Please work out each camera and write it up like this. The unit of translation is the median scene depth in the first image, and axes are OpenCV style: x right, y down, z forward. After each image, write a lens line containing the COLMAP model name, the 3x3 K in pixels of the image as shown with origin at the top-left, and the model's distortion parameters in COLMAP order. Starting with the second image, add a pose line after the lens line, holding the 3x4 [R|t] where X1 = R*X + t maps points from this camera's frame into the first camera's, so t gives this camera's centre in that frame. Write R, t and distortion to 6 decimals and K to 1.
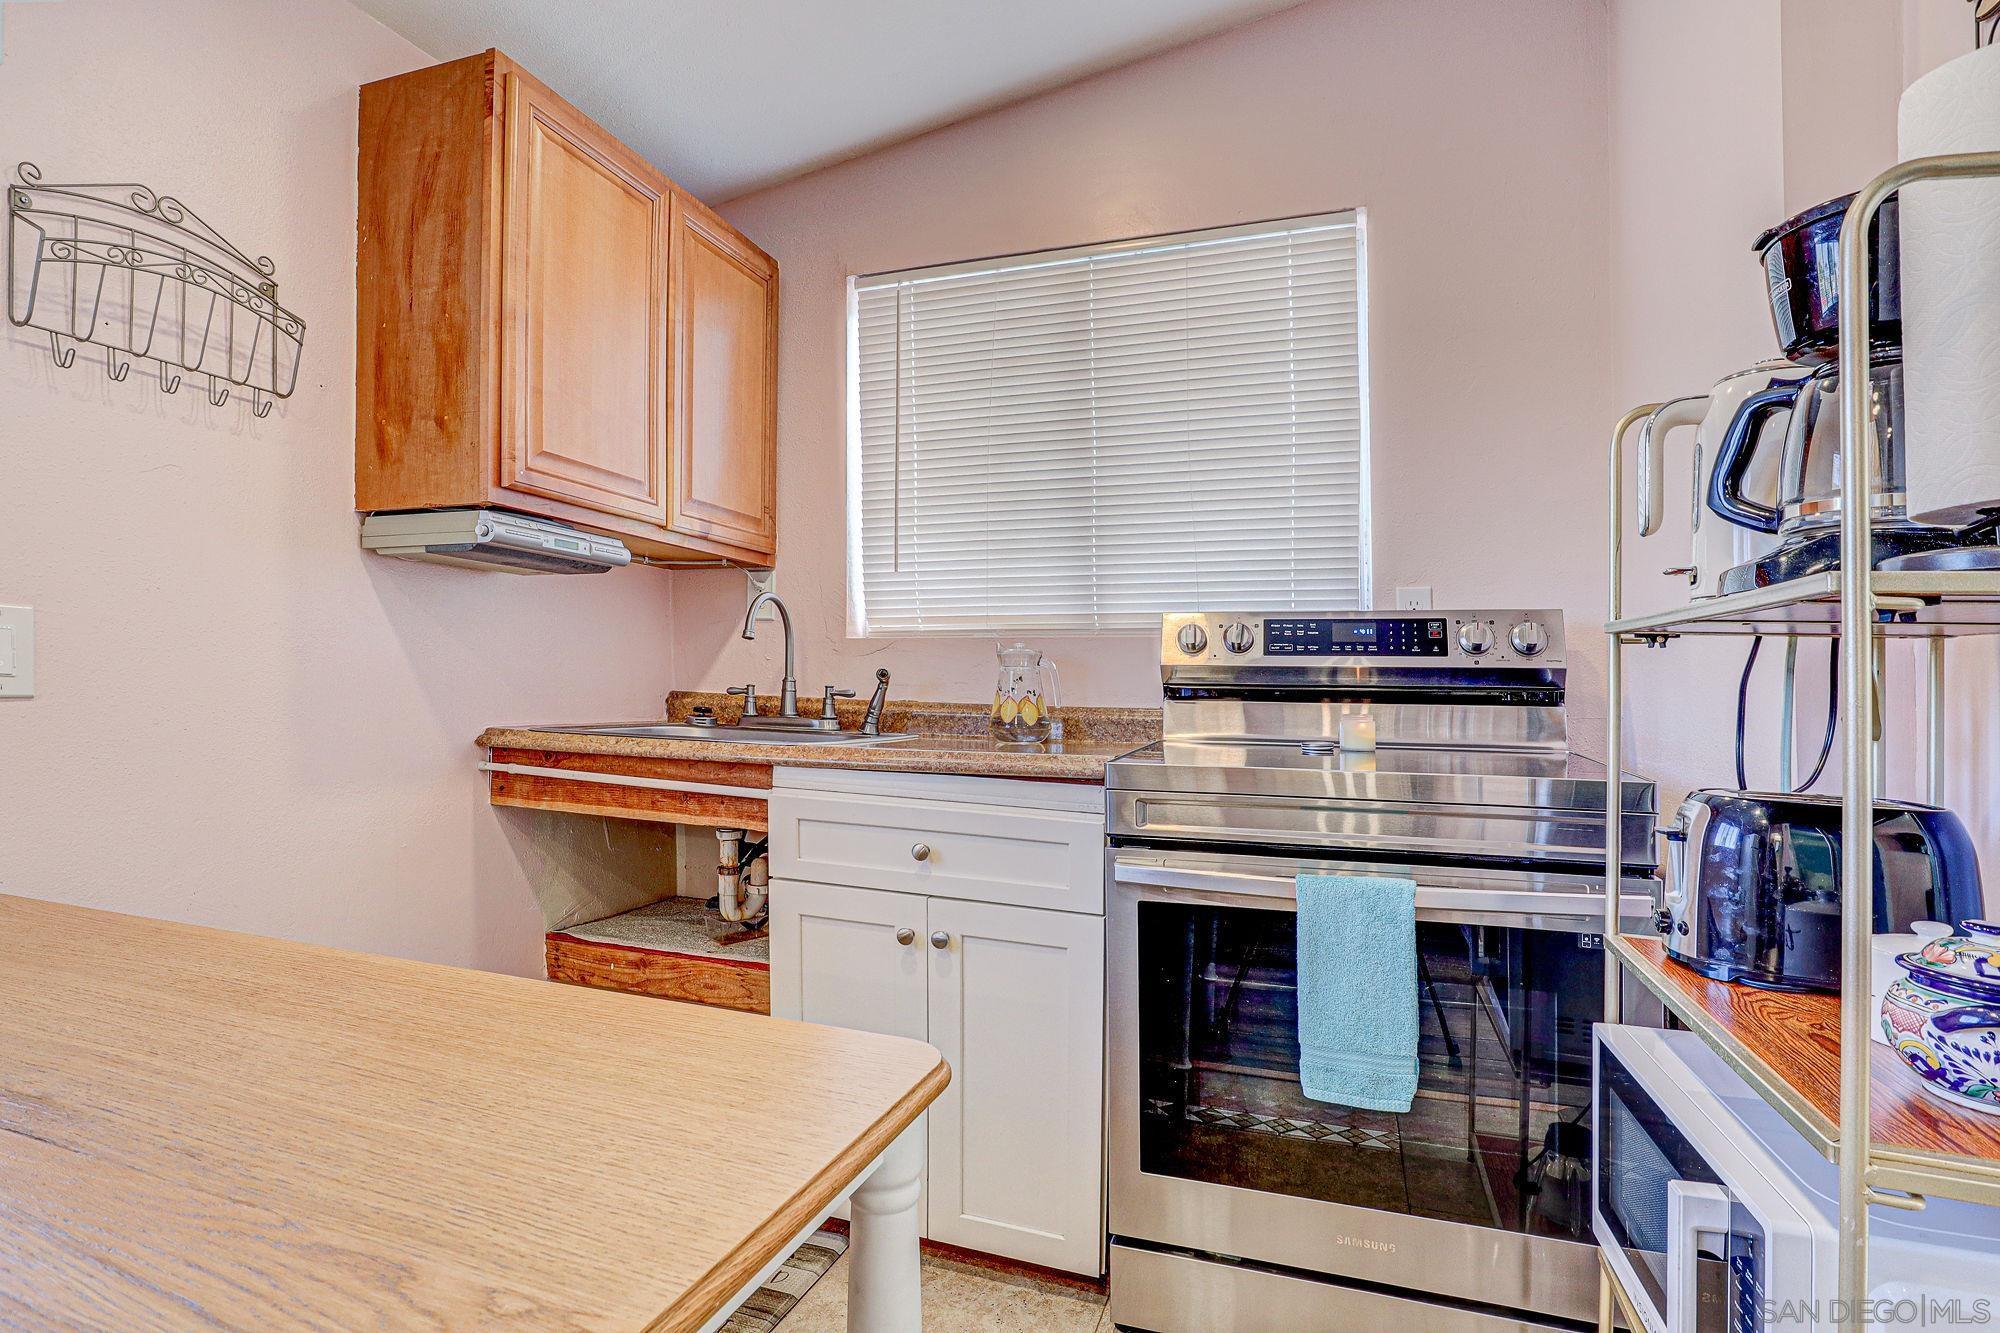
lens RADIAL K [[1014.6, 0, 985.4], [0, 1014.6, 679.9], [0, 0, 1]] dist [-0.040012, -0.000083]
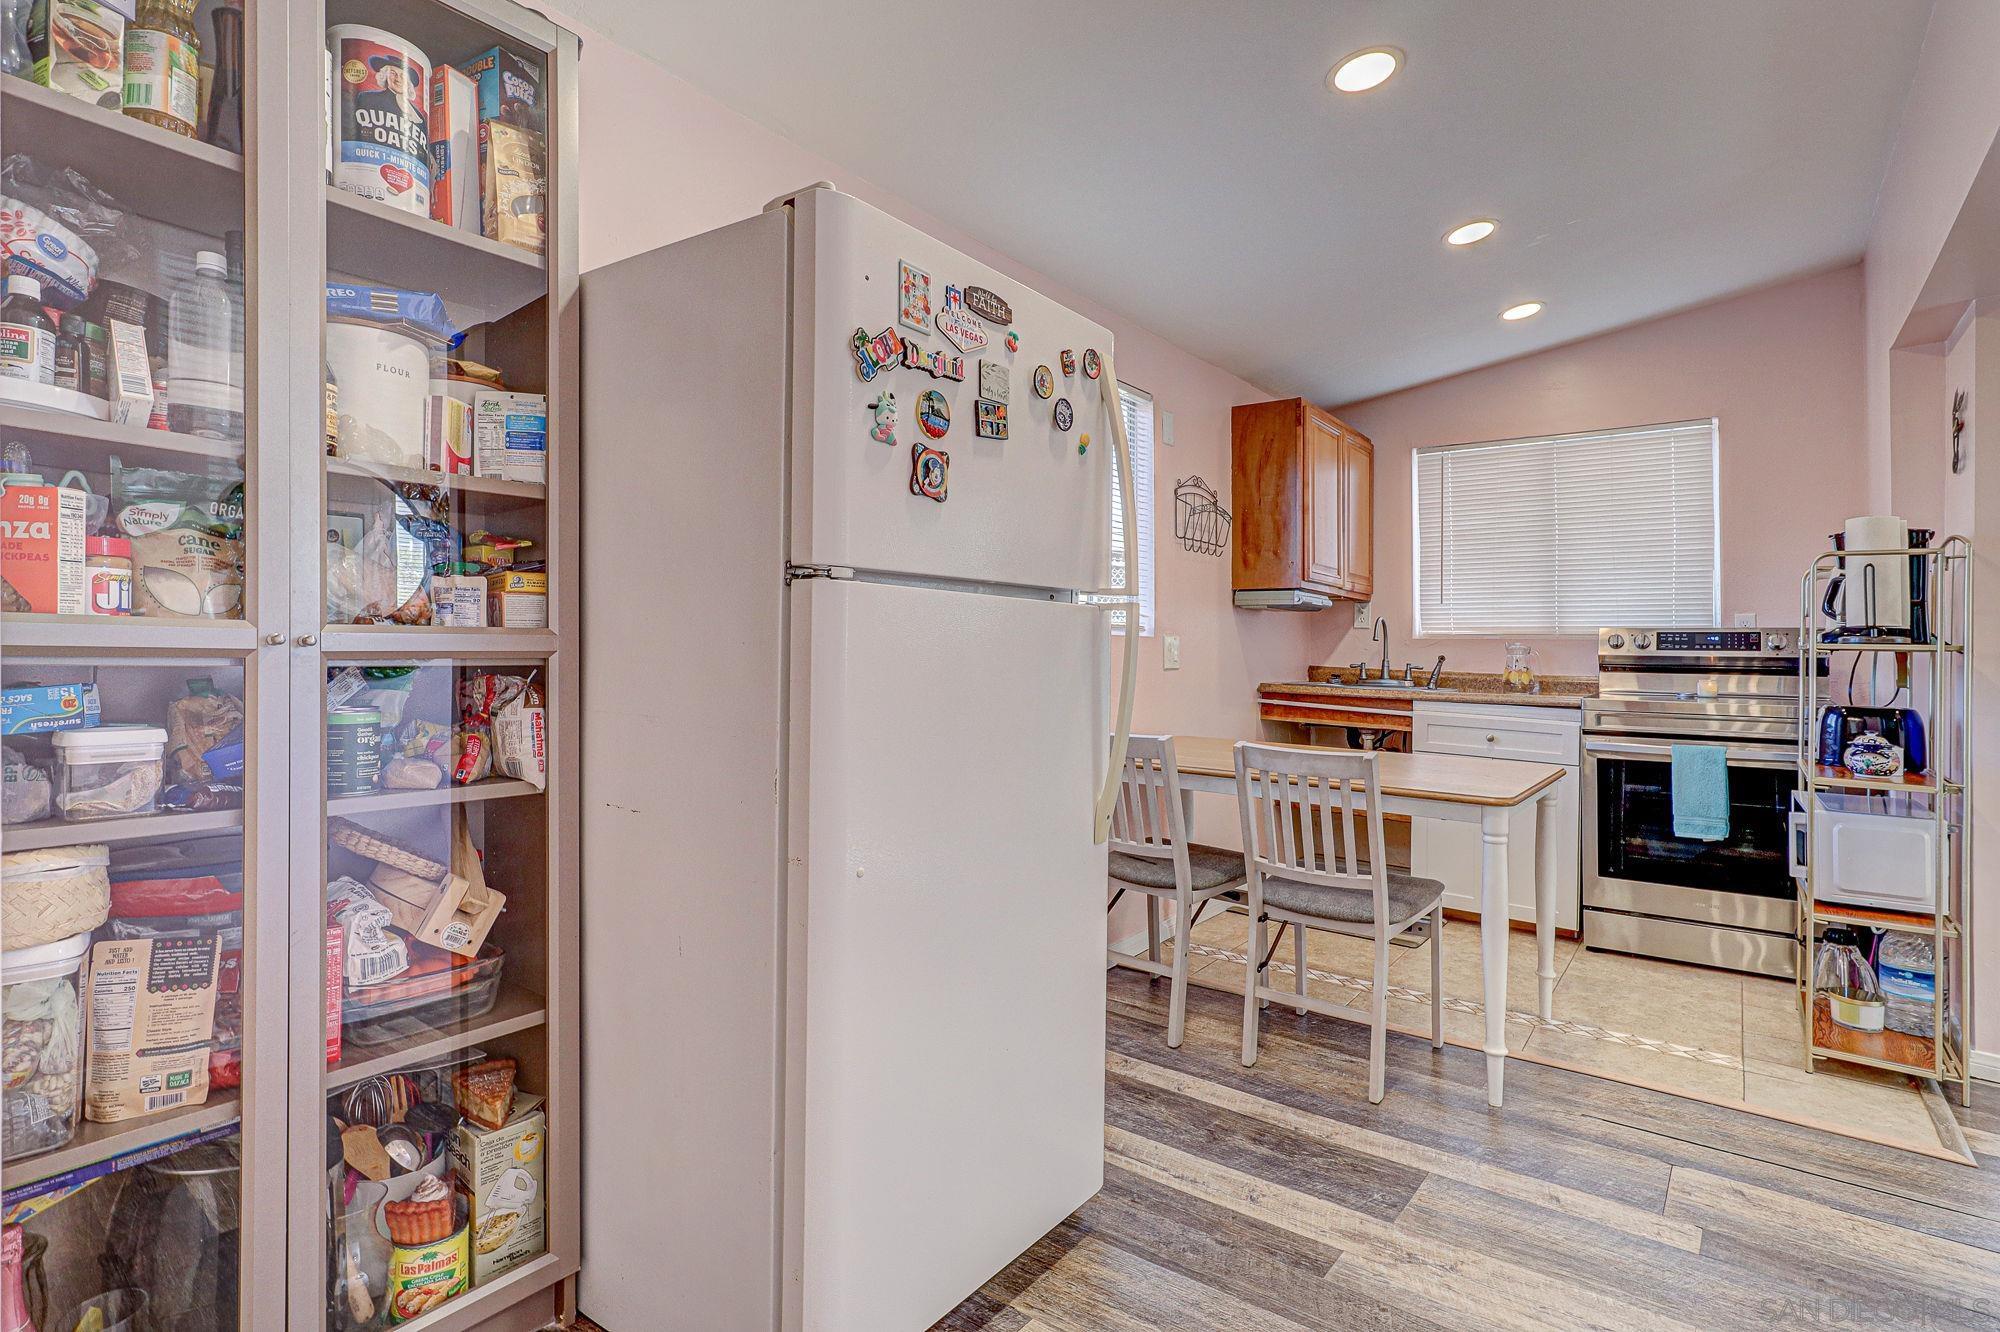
lens RADIAL K [[1014.6, 0, 1018.9], [0, 1014.6, 658.9], [0, 0, 1]] dist [-0.040012, -0.000083]
pose [[0.956682, 0.007616, -0.291034, -0.356970], [-0.006441, 0.999967, 0.004996, -0.009506], [0.291062, -0.002906, 0.956700, -1.257427]]
